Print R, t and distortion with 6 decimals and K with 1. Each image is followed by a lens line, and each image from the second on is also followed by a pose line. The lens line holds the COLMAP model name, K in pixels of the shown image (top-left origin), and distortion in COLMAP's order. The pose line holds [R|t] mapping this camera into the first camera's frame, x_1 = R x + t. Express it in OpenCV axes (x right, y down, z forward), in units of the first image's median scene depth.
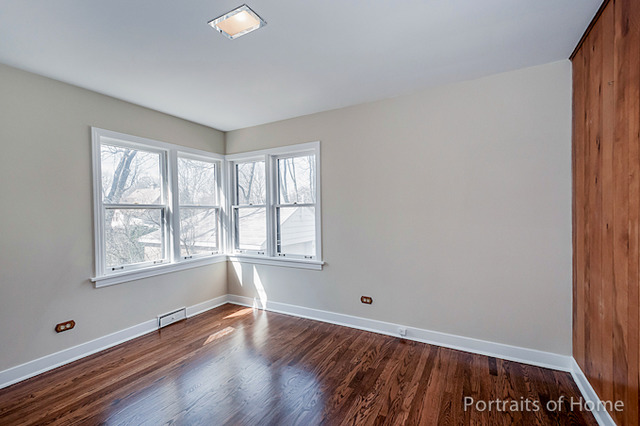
lens RADIAL K [[284.0, 0, 324.4], [0, 284.0, 210.3], [0, 0, 1]] dist [-0.002384, -0.000384]
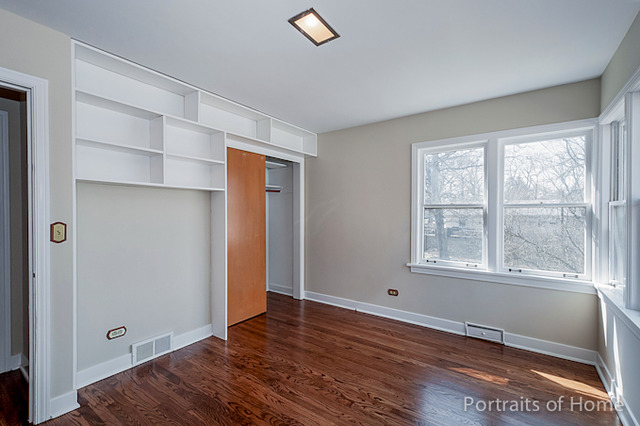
lens RADIAL K [[284.0, 0, 323.9], [0, 284.0, 215.8], [0, 0, 1]] dist [-0.002384, -0.000384]
pose [[-0.134742, 0.022200, -0.990632, 0.372058], [0.000422, 0.999750, 0.022347, -0.001982], [0.990881, 0.002593, -0.134718, 0.609623]]
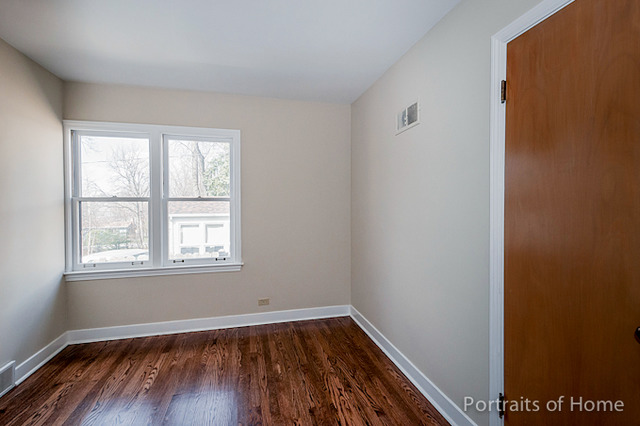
lens RADIAL K [[260.9, 0, 320.5], [0, 260.9, 211.8], [0, 0, 1]] dist [0.001657, 0.000037]
pose [[0.738306, -0.008538, 0.674411, -0.377431], [-0.006464, 0.999784, 0.019734, -0.000019], [-0.674434, -0.018929, 0.738092, 0.207776]]
